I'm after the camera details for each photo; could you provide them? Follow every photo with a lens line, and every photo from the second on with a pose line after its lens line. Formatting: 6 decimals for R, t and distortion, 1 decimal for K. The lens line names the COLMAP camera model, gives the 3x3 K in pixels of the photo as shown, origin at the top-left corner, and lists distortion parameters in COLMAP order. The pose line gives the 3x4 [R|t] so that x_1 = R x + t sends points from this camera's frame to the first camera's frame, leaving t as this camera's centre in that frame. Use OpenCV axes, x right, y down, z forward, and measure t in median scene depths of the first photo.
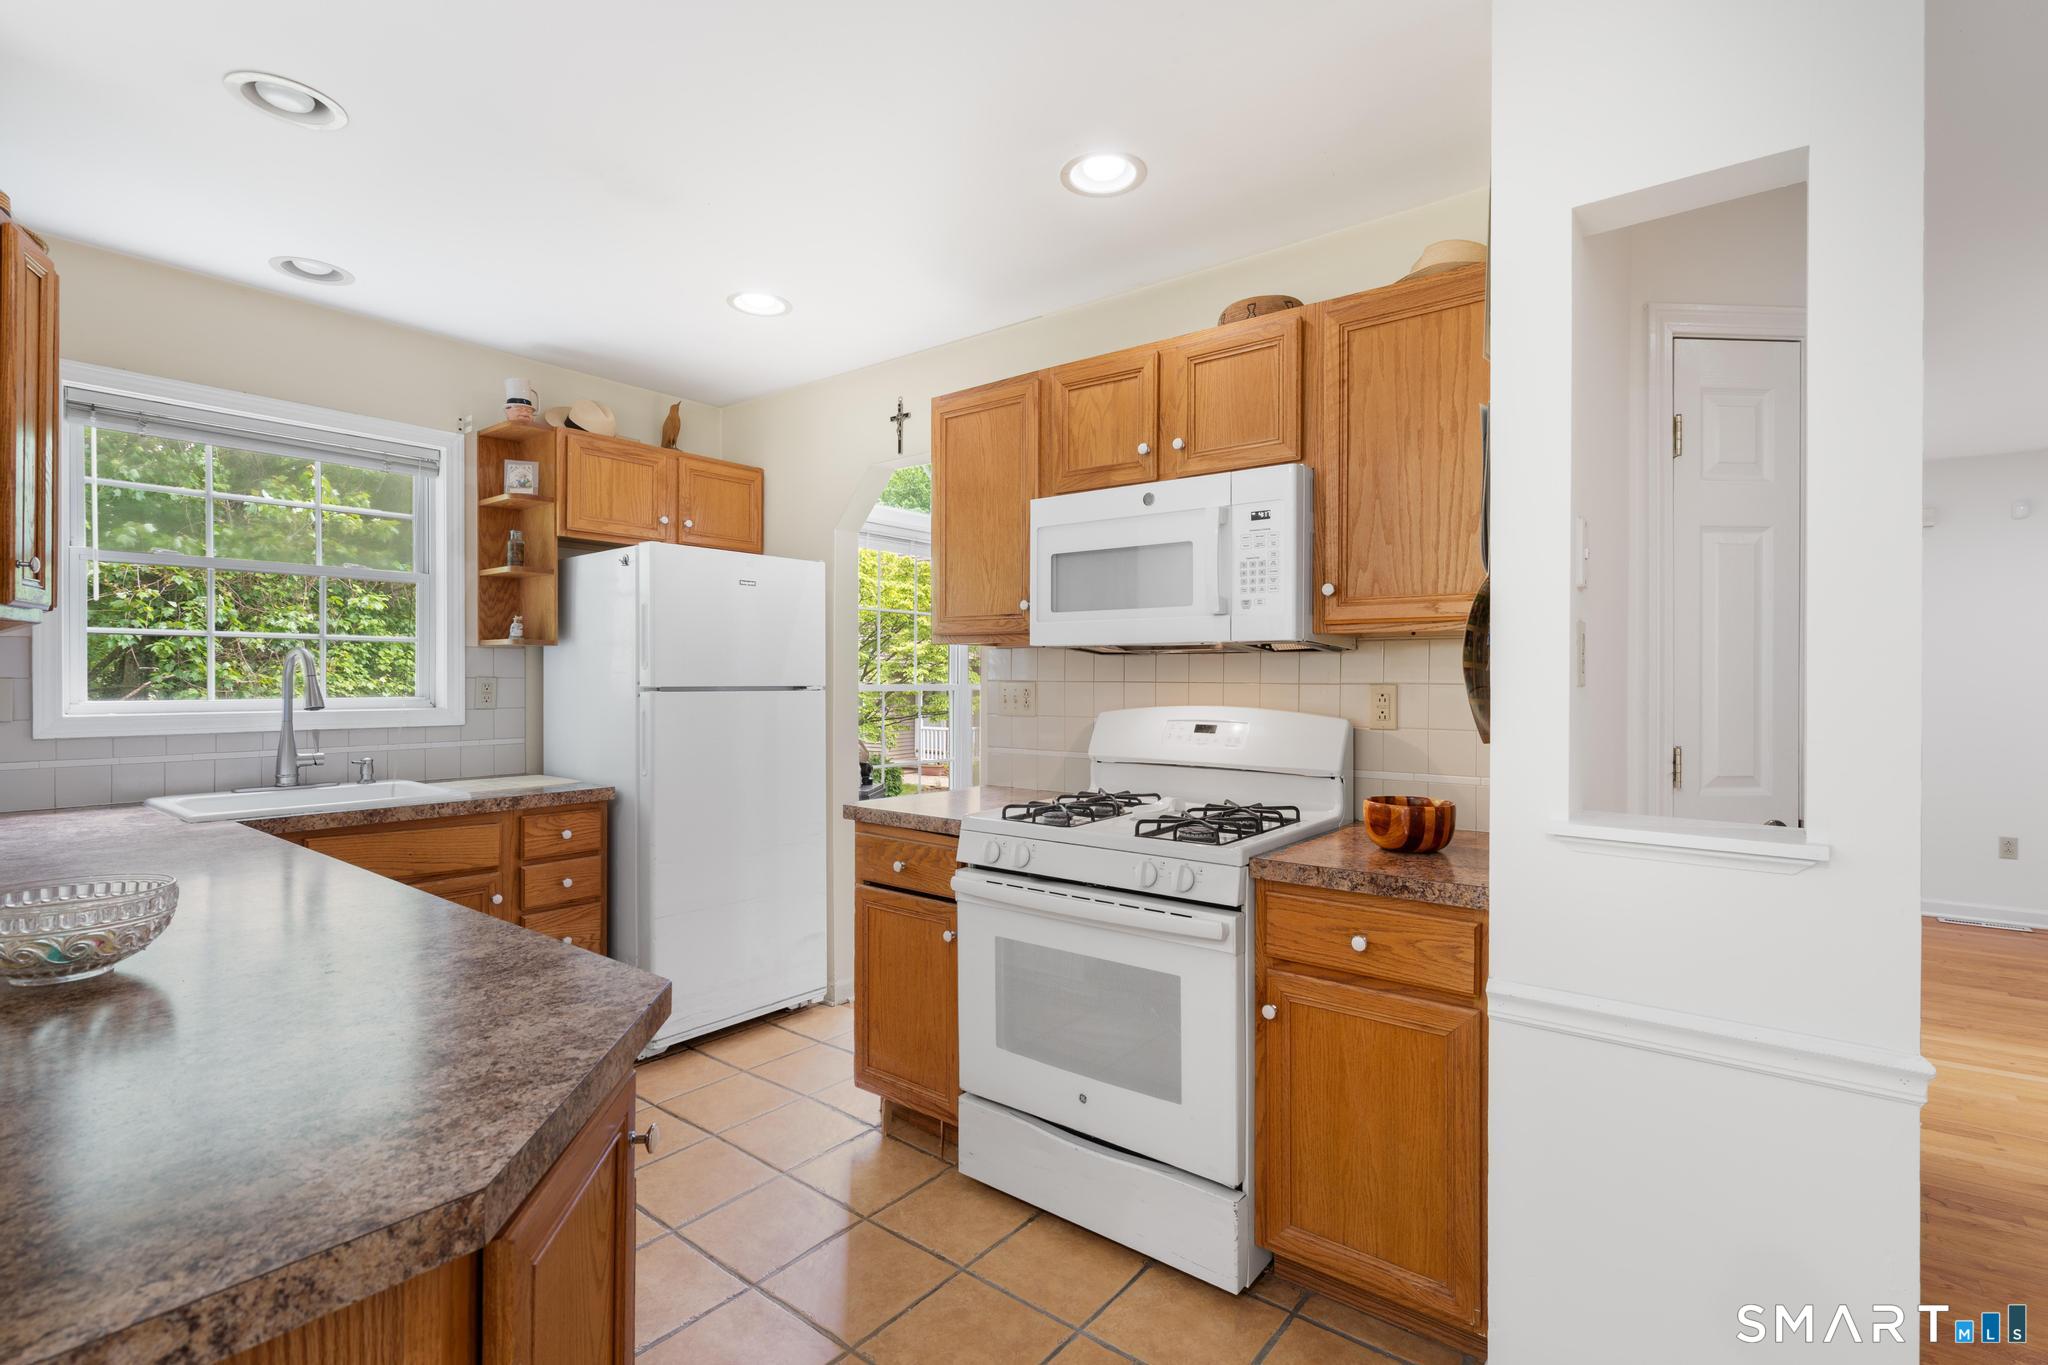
lens RADIAL K [[946.1, 0, 1024.0], [0, 946.1, 682.5], [0, 0, 1]] dist [-0.001774, -0.000430]
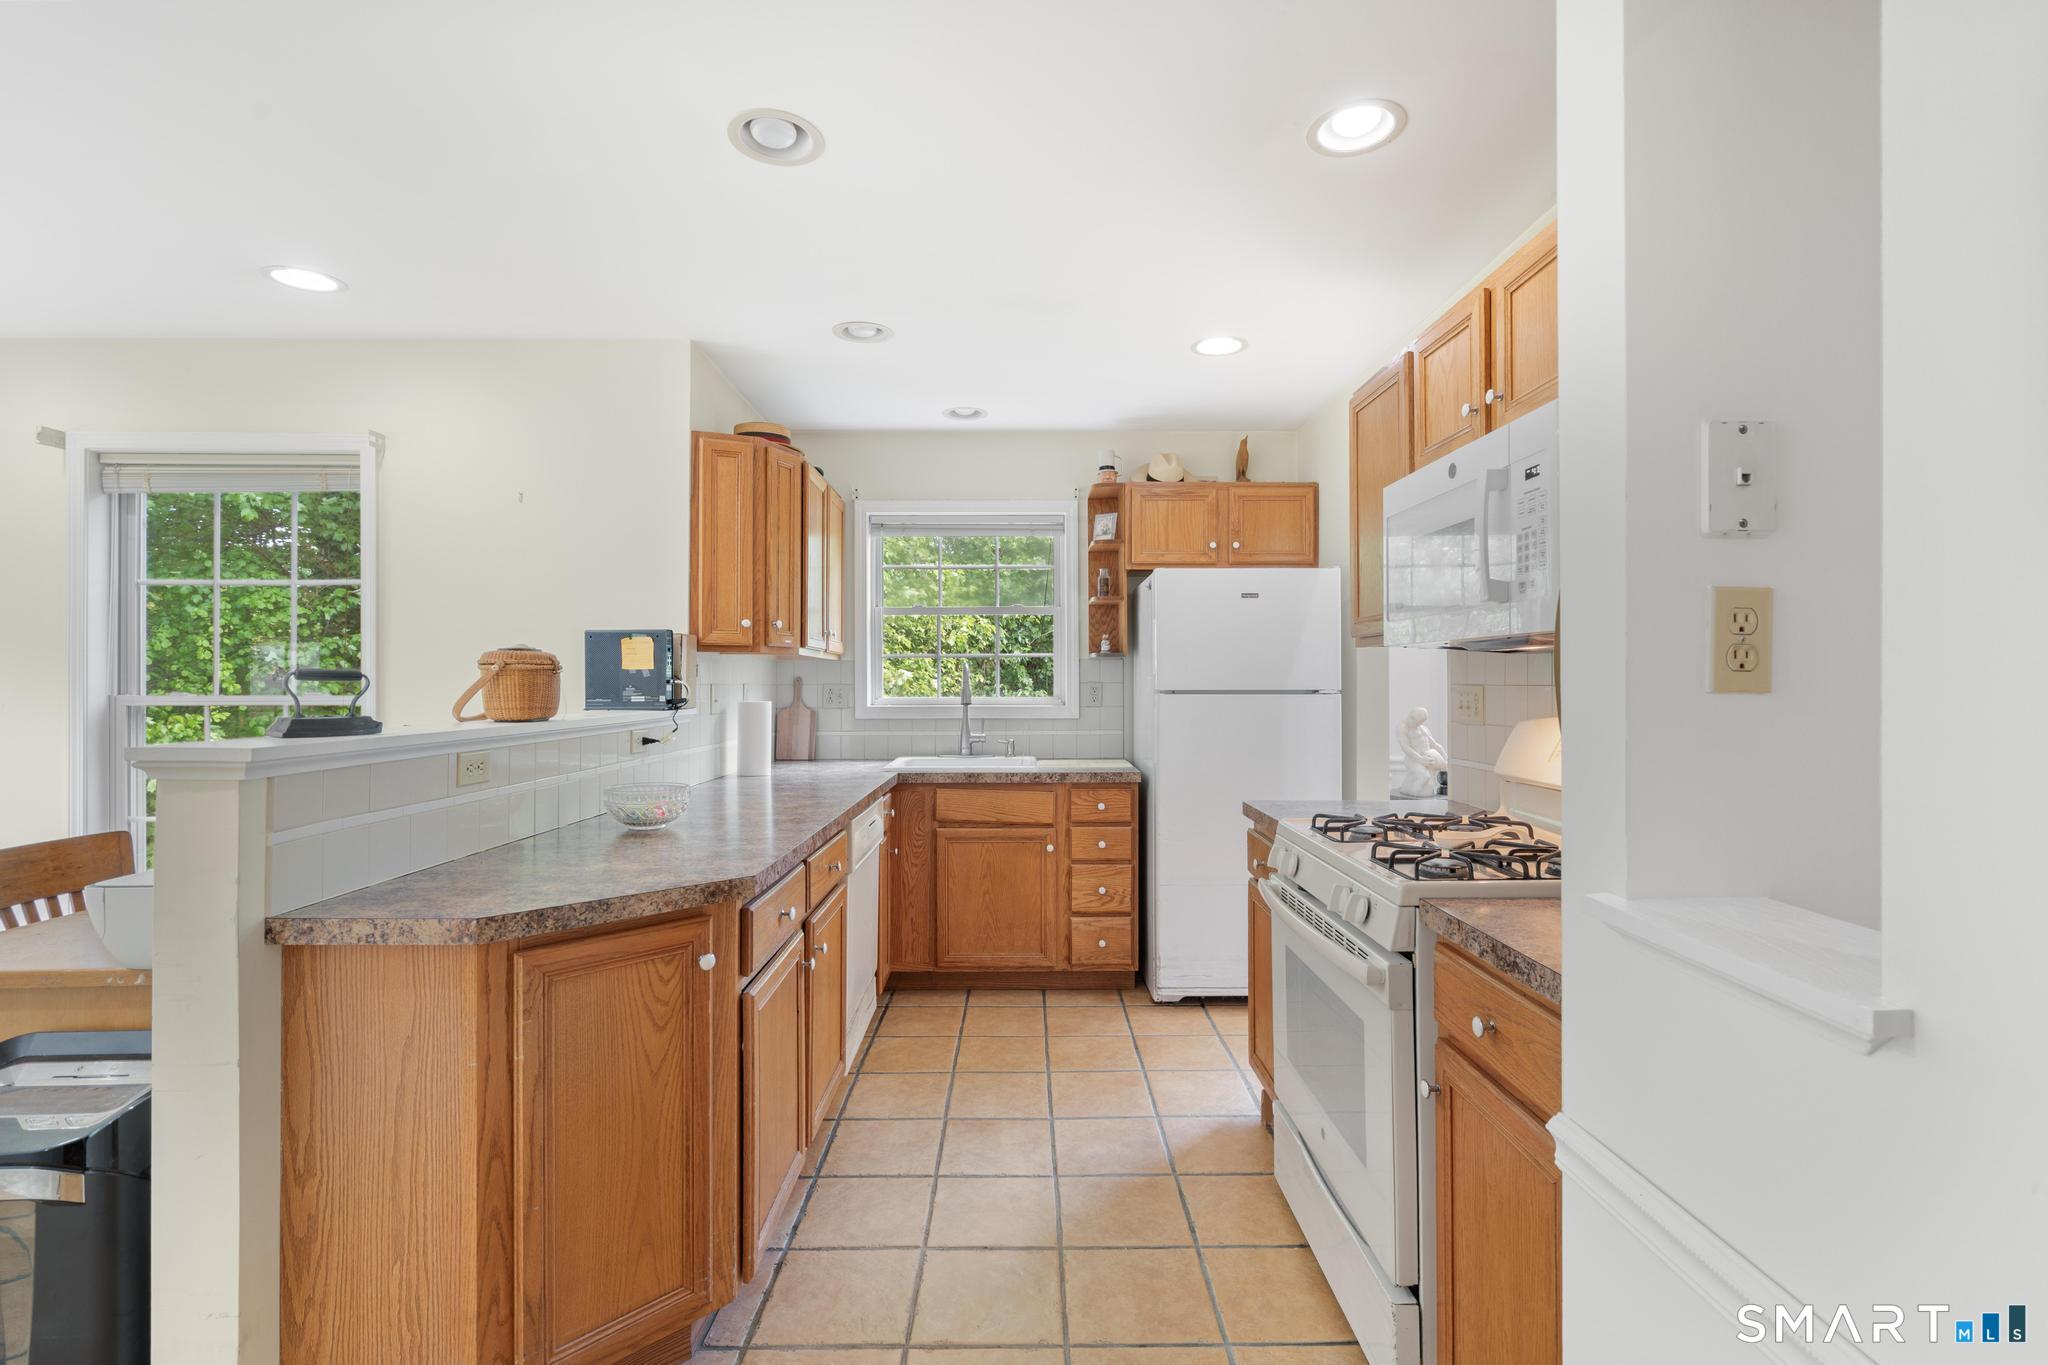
lens RADIAL K [[920.5, 0, 1024.0], [0, 920.5, 682.5], [0, 0, 1]] dist [-0.006160, -0.000488]
pose [[0.627902, -0.003711, -0.778283, 0.414867], [0.000749, 0.999991, -0.004165, -0.000460], [0.778292, 0.002032, 0.627899, 0.142960]]
